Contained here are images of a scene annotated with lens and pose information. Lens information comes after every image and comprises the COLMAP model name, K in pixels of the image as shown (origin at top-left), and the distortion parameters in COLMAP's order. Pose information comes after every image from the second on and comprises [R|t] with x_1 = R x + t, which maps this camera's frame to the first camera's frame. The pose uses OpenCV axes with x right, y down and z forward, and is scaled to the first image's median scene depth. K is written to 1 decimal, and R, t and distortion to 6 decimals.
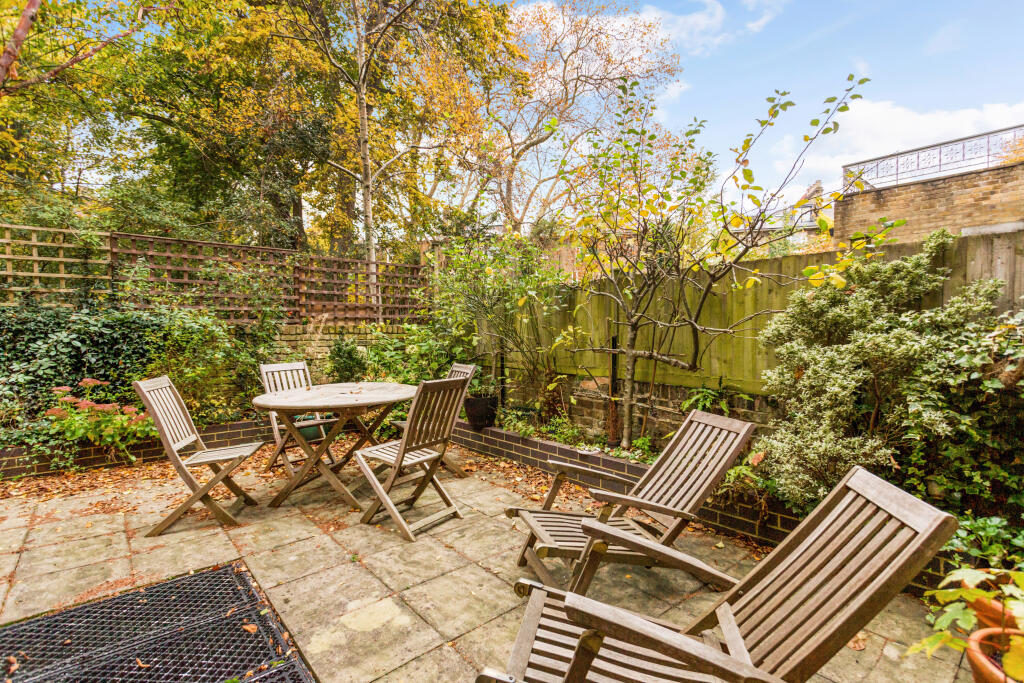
lens RADIAL K [[481.8, 0, 519.2], [0, 481.8, 334.4], [0, 0, 1]] dist [0.002760, 0.000318]
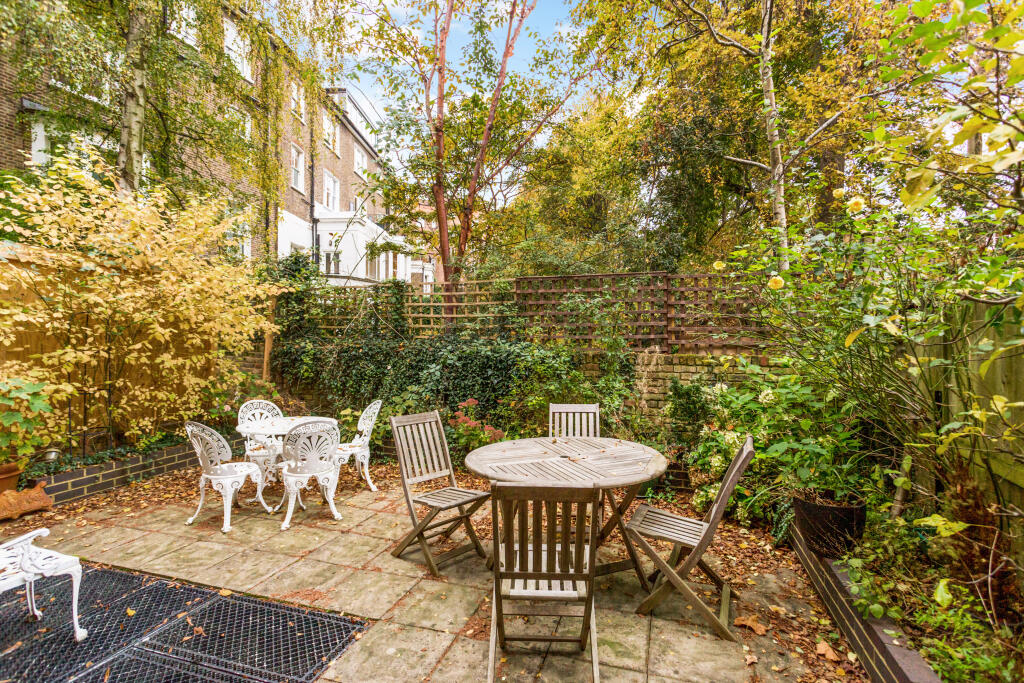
lens RADIAL K [[481.8, 0, 519.2], [0, 481.8, 334.4], [0, 0, 1]] dist [0.002760, 0.000318]
pose [[0.532821, -0.007086, -0.846198, 0.241312], [-0.014619, 0.999739, -0.017577, -0.056125], [0.846102, 0.021736, 0.532578, 0.449835]]
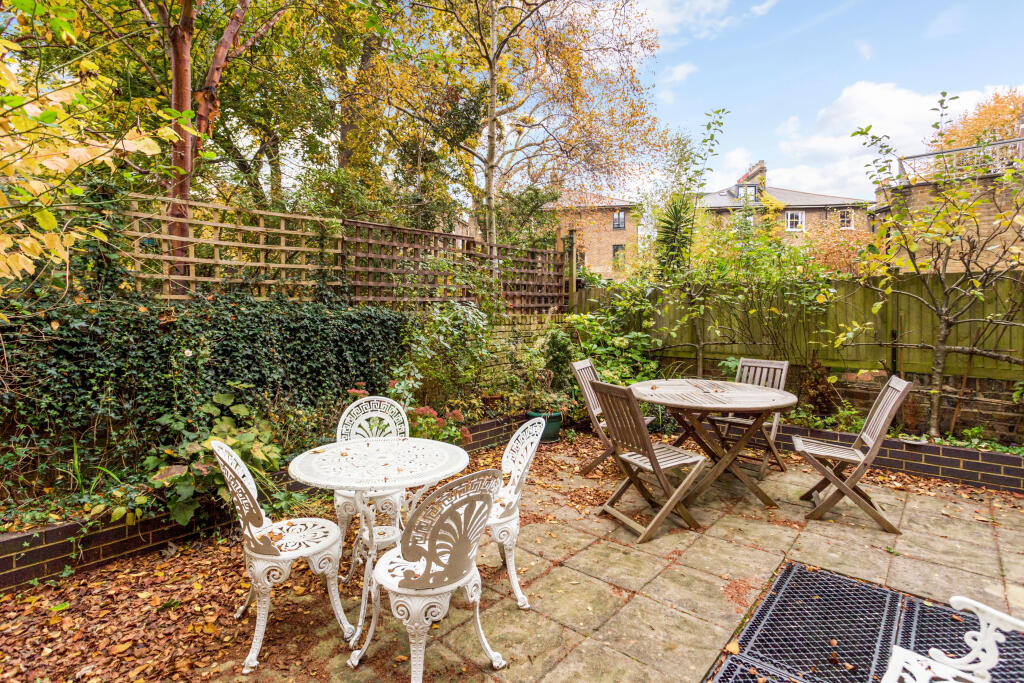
lens RADIAL K [[510.5, 0, 508.3], [0, 510.5, 301.1], [0, 0, 1]] dist [0.002381, 0.000548]
pose [[0.991674, 0.003121, 0.128739, -0.823295], [0.000042, 0.999698, -0.024557, -0.037424], [-0.128776, 0.024358, 0.991374, -0.015213]]
